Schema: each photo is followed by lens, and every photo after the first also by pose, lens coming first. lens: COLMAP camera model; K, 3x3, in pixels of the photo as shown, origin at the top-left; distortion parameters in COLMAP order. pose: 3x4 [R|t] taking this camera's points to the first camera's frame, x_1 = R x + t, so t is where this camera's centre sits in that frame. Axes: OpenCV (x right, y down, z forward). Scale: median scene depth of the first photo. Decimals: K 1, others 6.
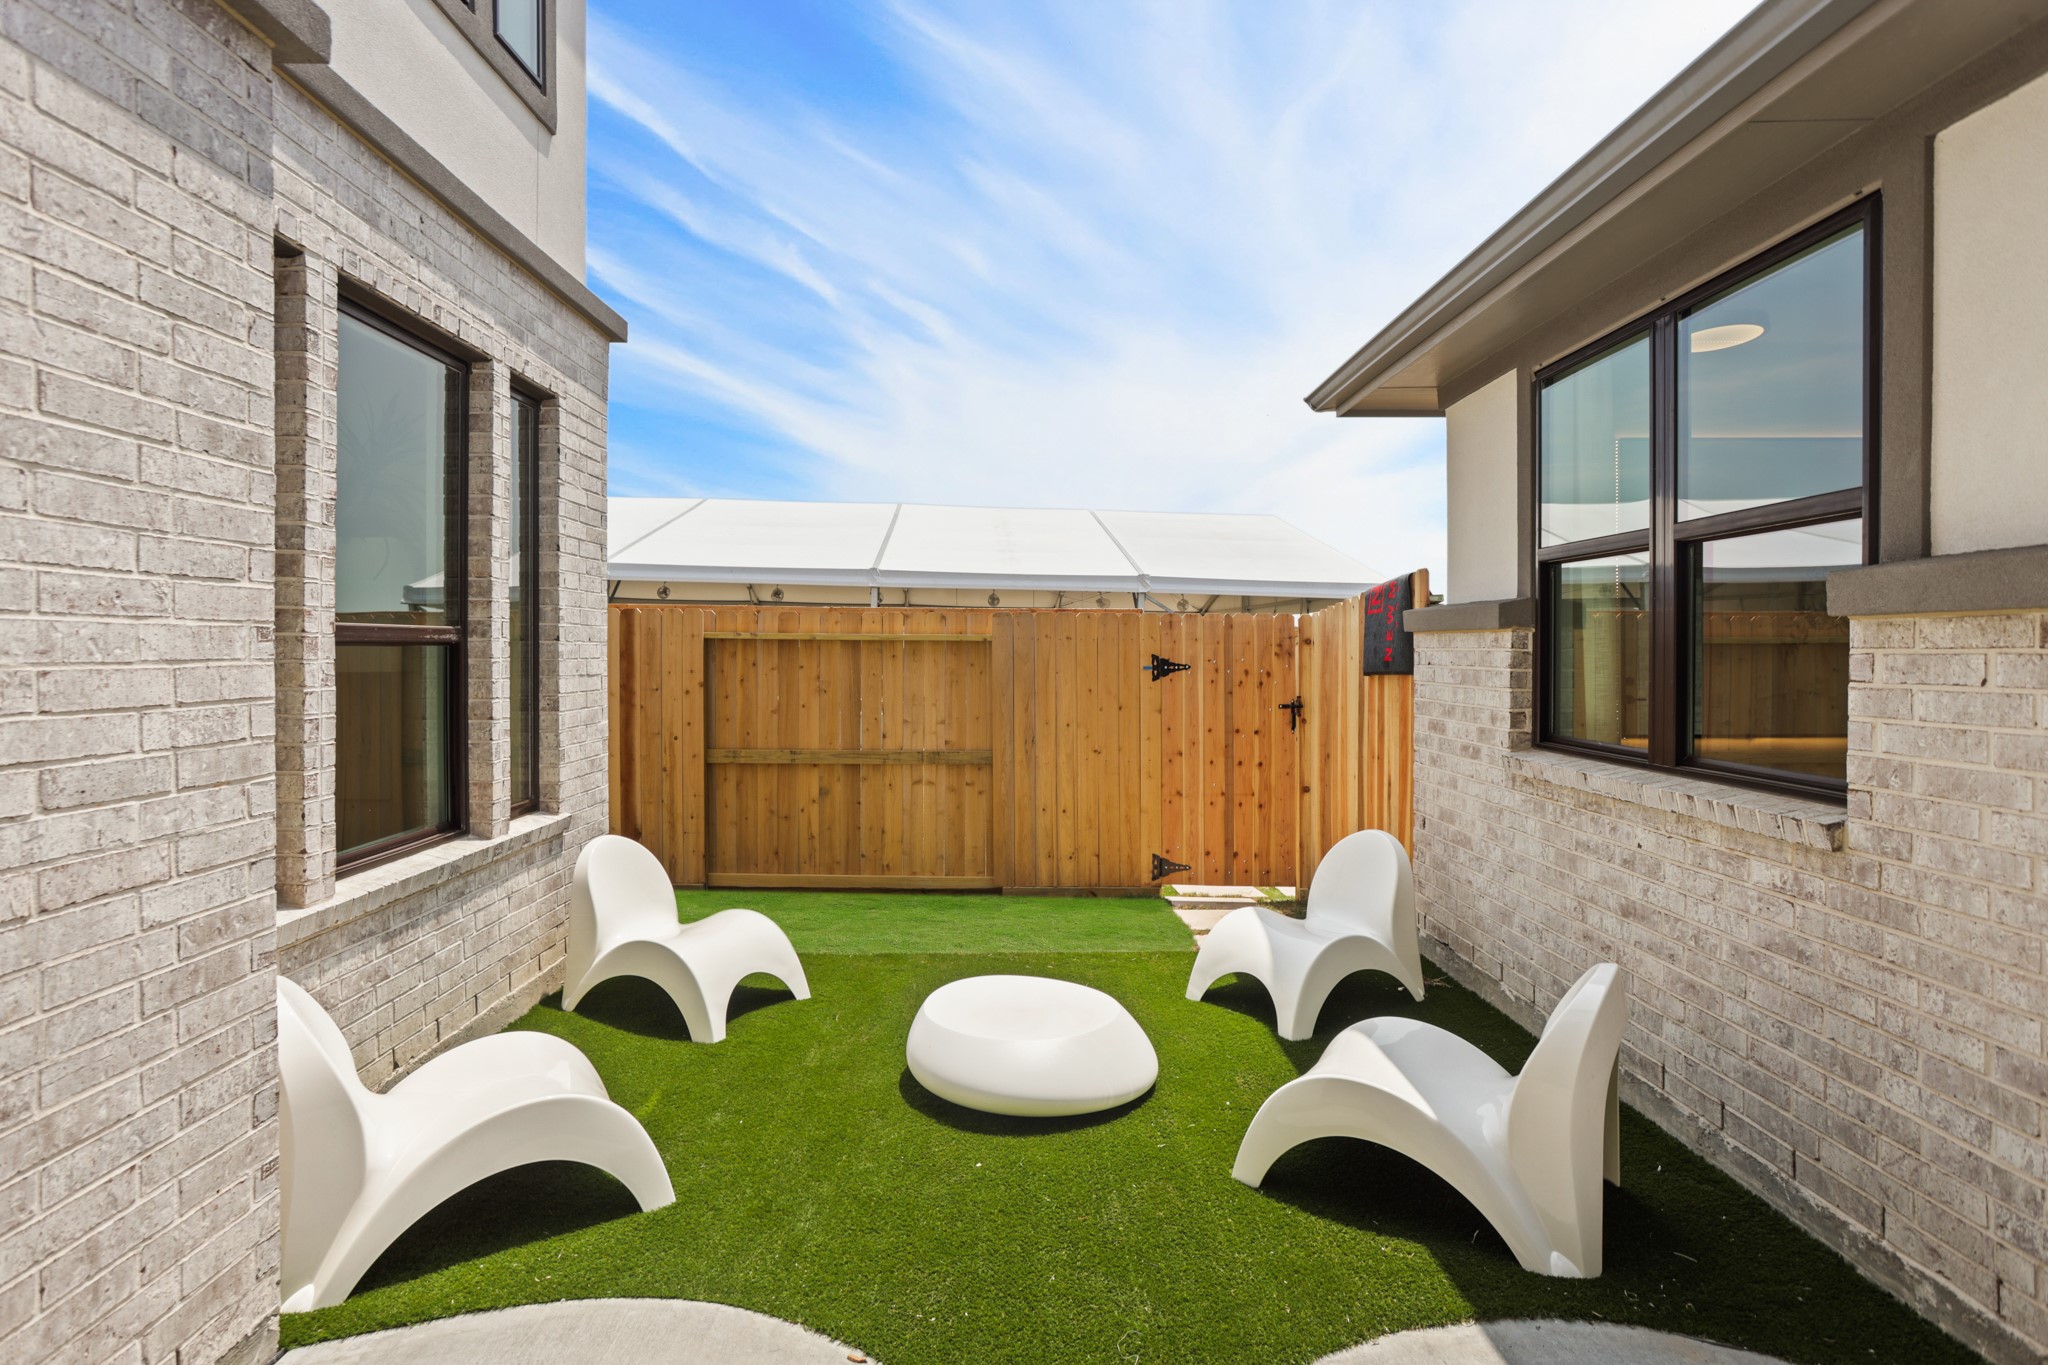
lens RADIAL K [[995.5, 0, 1002.4], [0, 995.5, 664.7], [0, 0, 1]] dist [-0.058051, 0.031877]
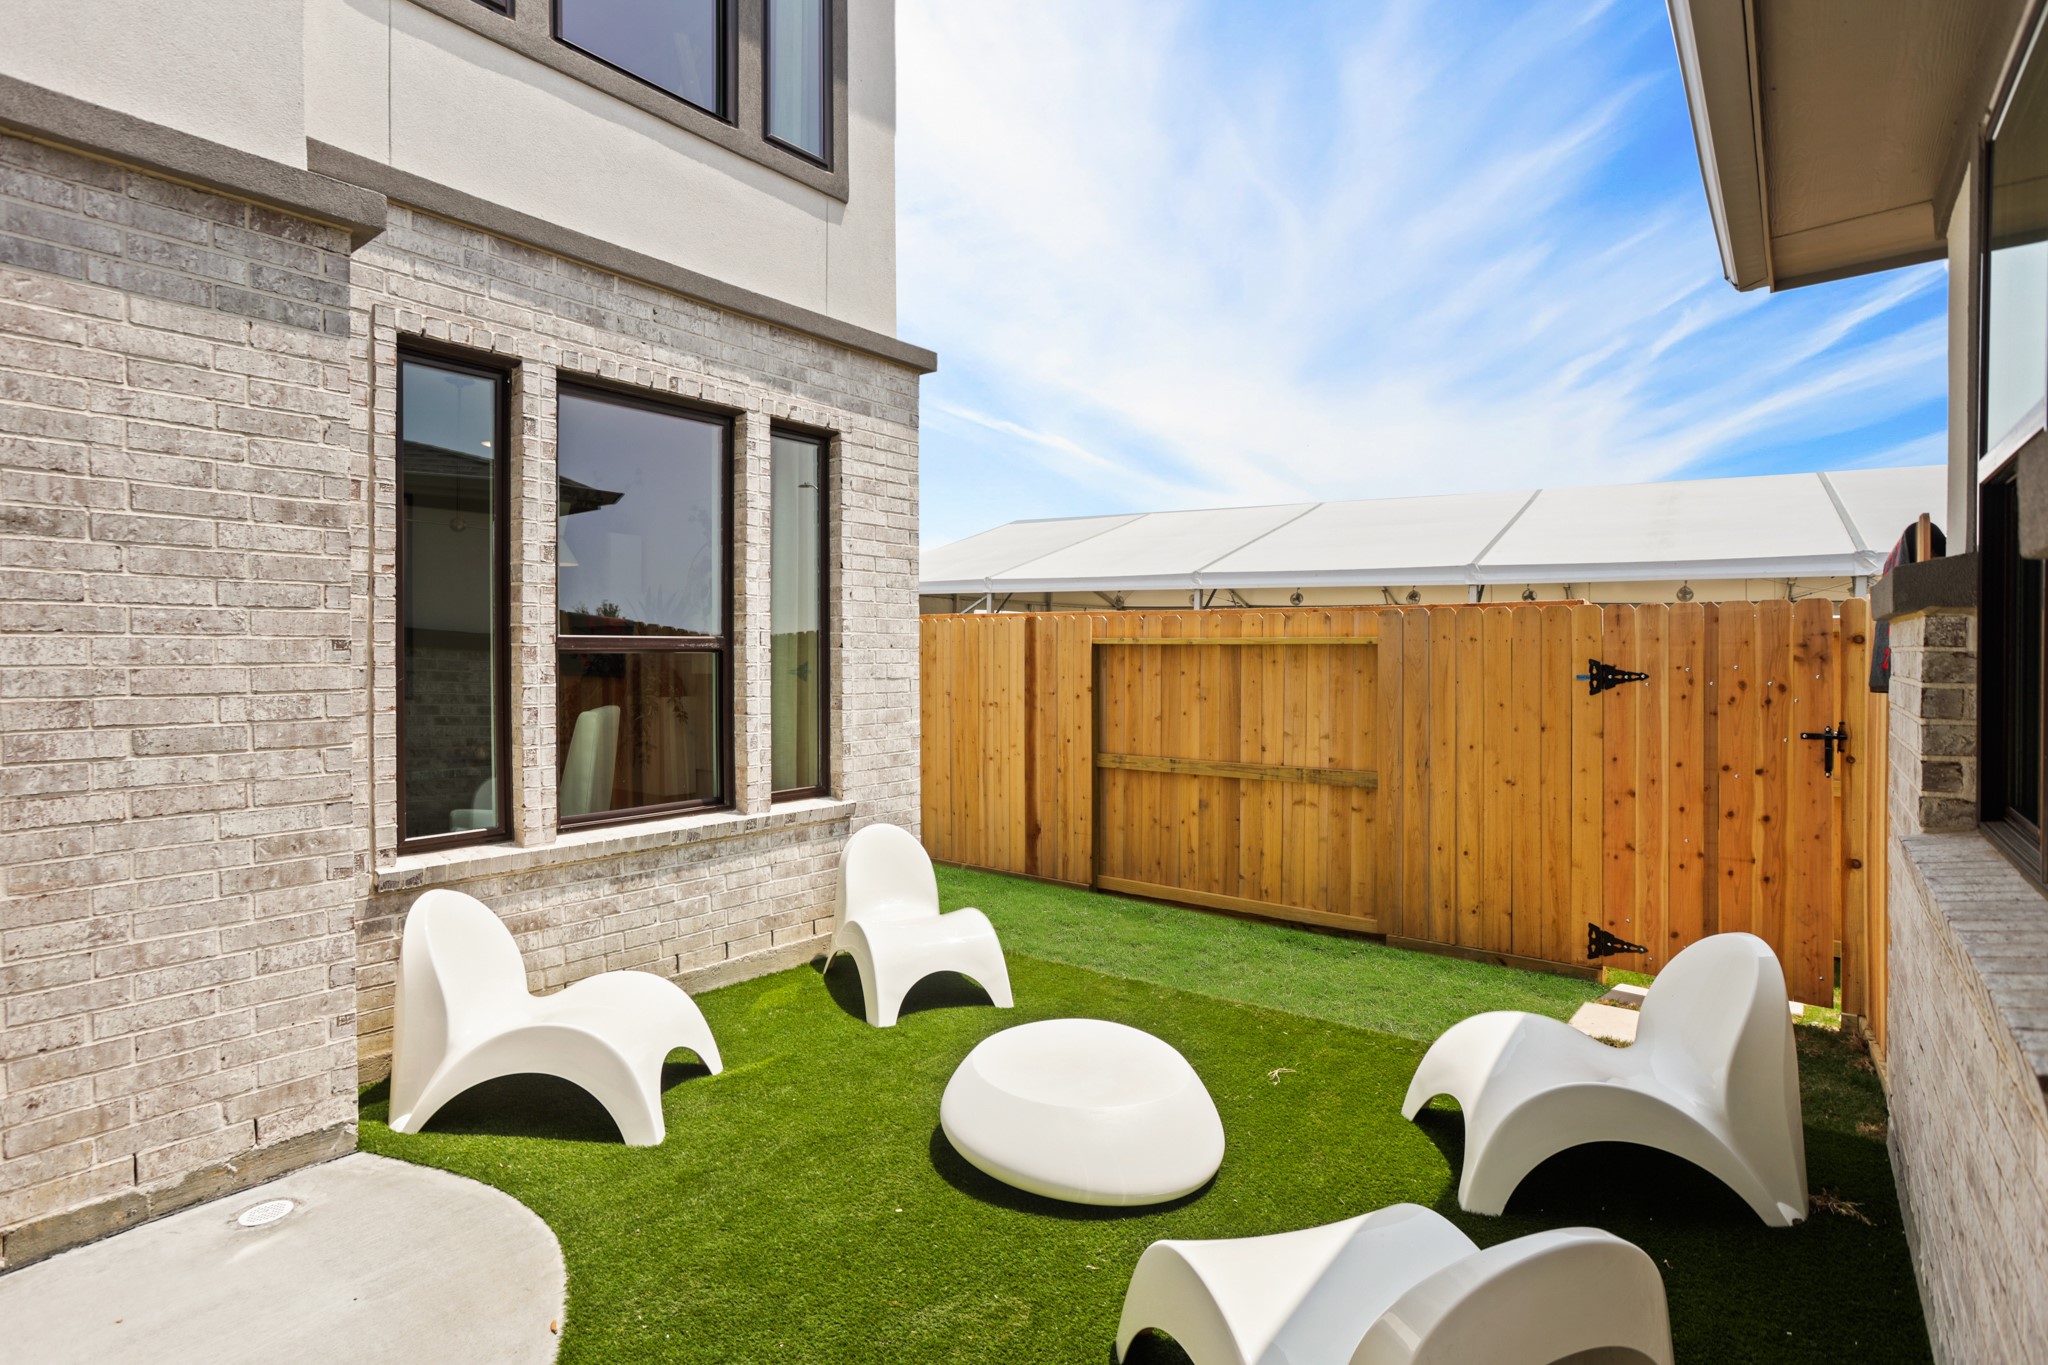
lens RADIAL K [[994.9, 0, 1012.6], [0, 994.9, 673.4], [0, 0, 1]] dist [-0.064071, 0.041221]
pose [[0.784631, 0.007228, -0.619921, 0.374598], [-0.005769, 0.999974, 0.004358, -0.000630], [0.619936, 0.000157, 0.784652, 0.203831]]
